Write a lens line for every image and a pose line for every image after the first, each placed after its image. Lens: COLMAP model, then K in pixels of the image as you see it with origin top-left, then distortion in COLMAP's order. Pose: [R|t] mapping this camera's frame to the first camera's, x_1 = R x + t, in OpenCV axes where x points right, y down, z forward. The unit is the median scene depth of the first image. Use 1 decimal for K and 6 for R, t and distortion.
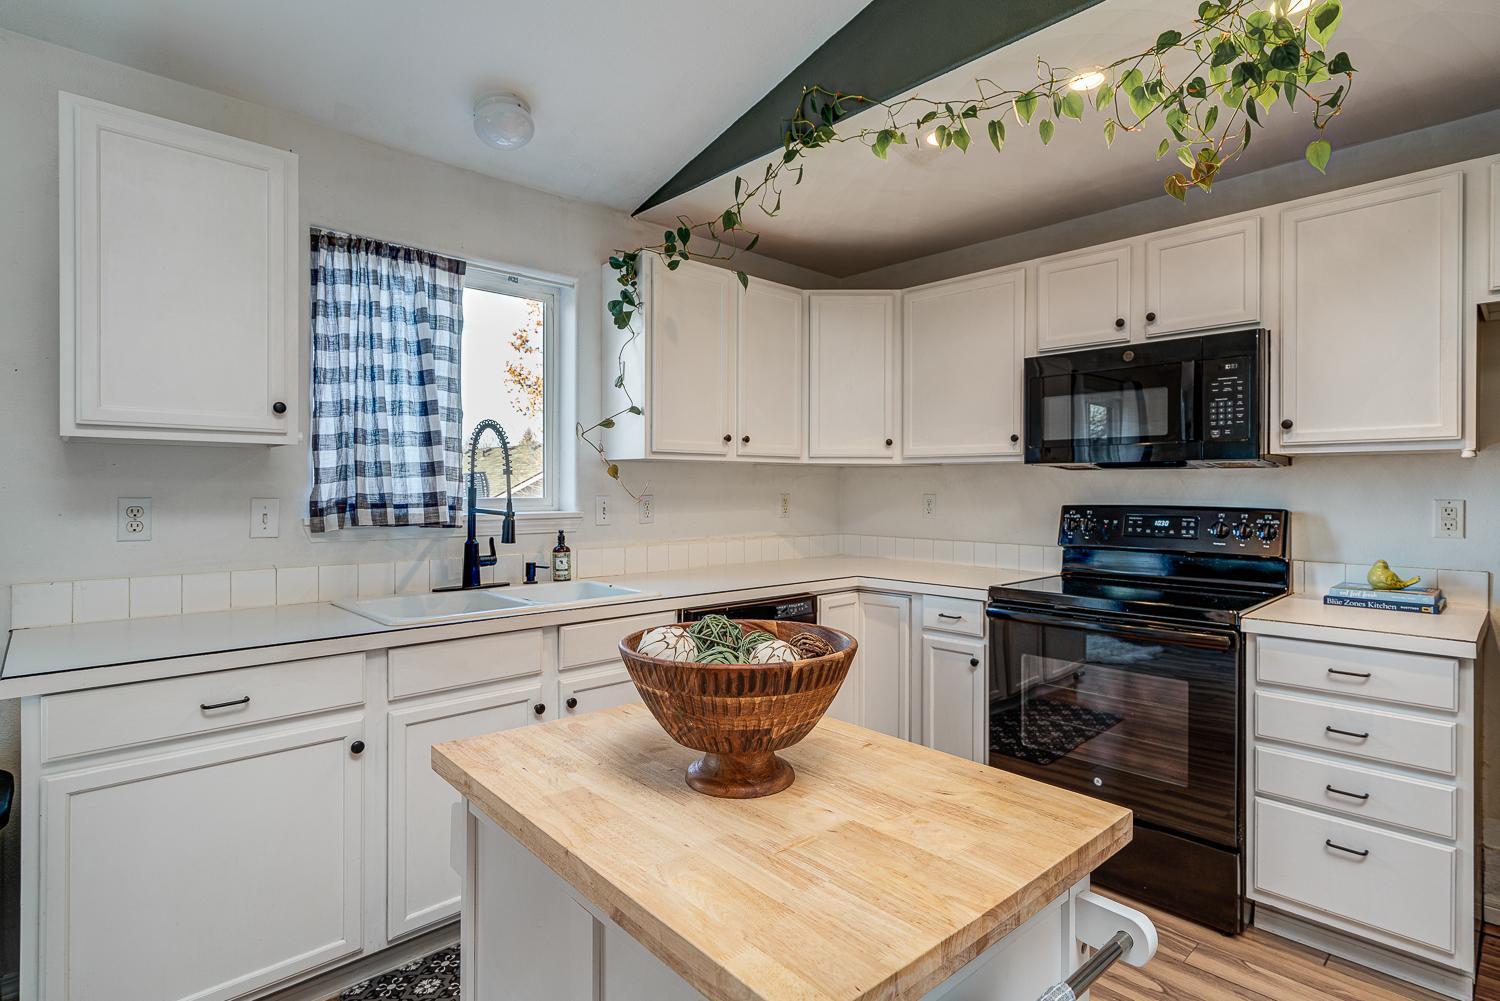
lens RADIAL K [[766.1, 0, 767.1], [0, 766.1, 490.4], [0, 0, 1]] dist [0.002390, 0.000563]
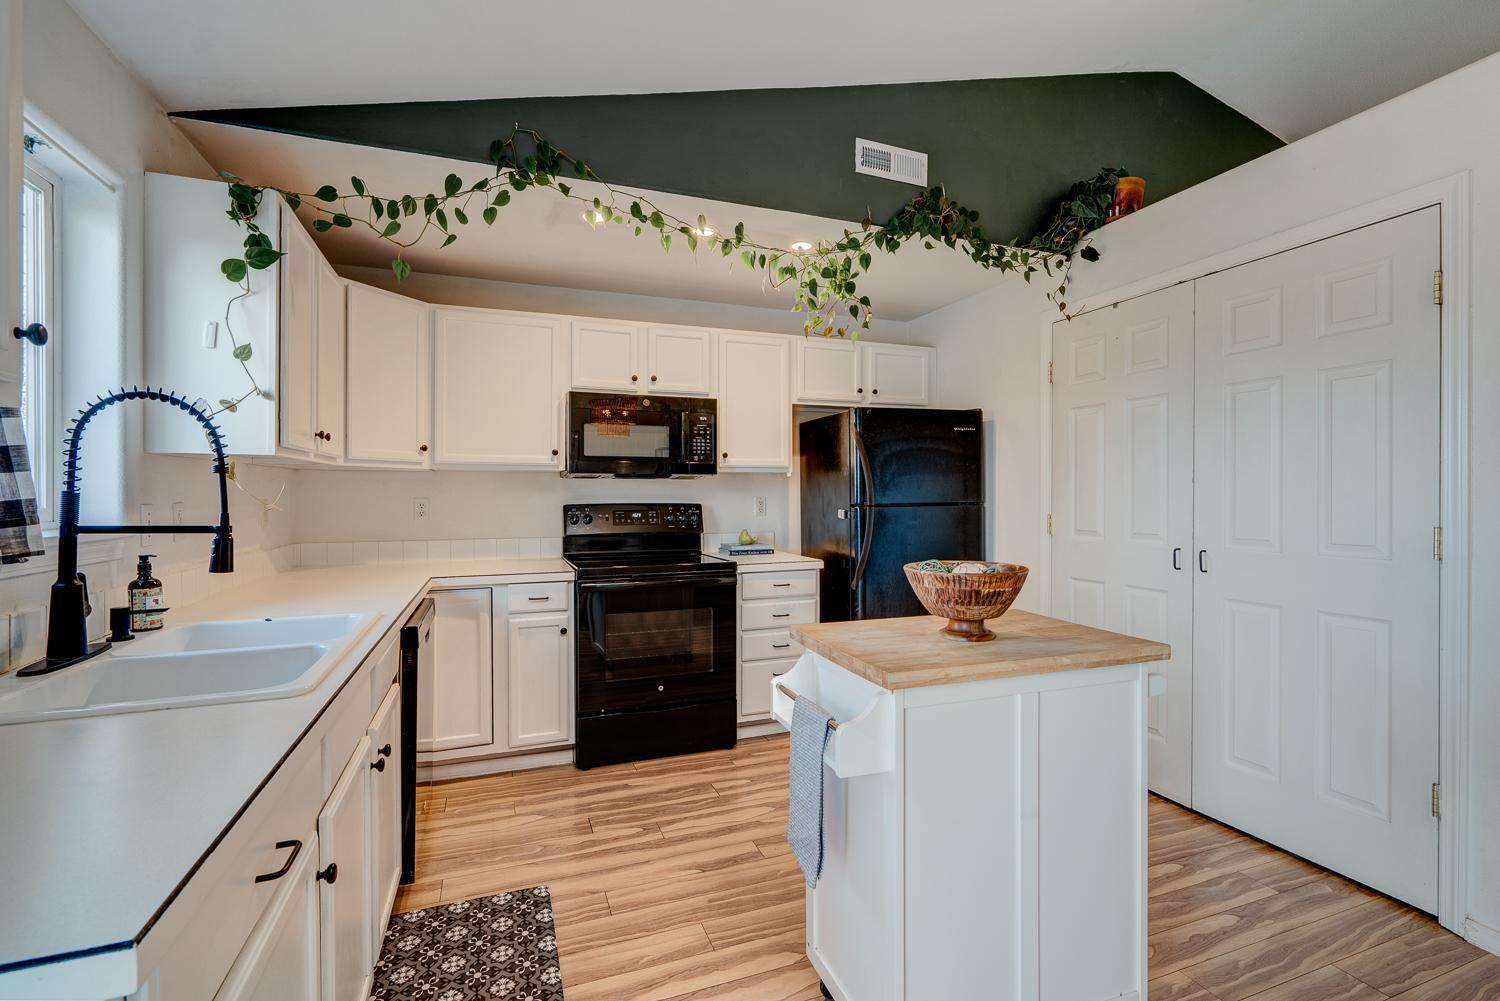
lens RADIAL K [[669.9, 0, 750.0], [0, 669.9, 500.5], [0, 0, 1]] dist [-0.000887, 0.000512]
pose [[0.396757, -0.013837, 0.917819, -0.674877], [0.005511, 0.999904, 0.012692, -0.000984], [-0.917907, 0.000022, 0.396796, 0.313600]]
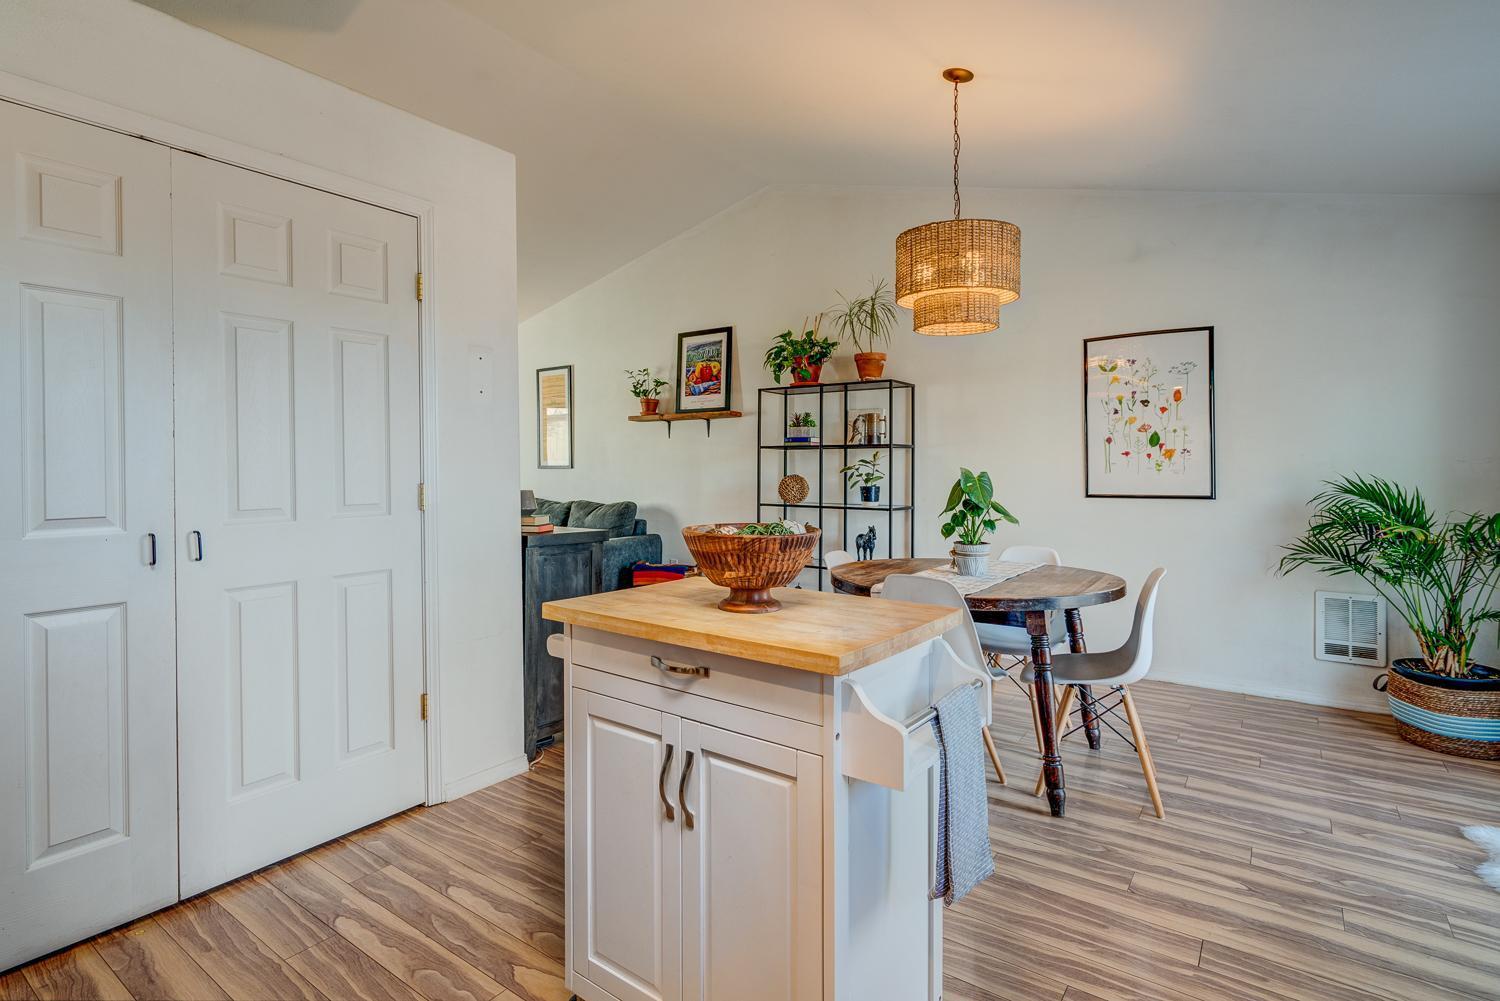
lens RADIAL K [[727.9, 0, 722.7], [0, 727.9, 477.6], [0, 0, 1]] dist [-0.034423, -0.000174]
pose [[-0.983230, -0.000811, -0.182366, 0.116251], [-0.004002, 0.999845, 0.017128, 0.021363], [0.182324, 0.017570, -0.983082, 0.950630]]
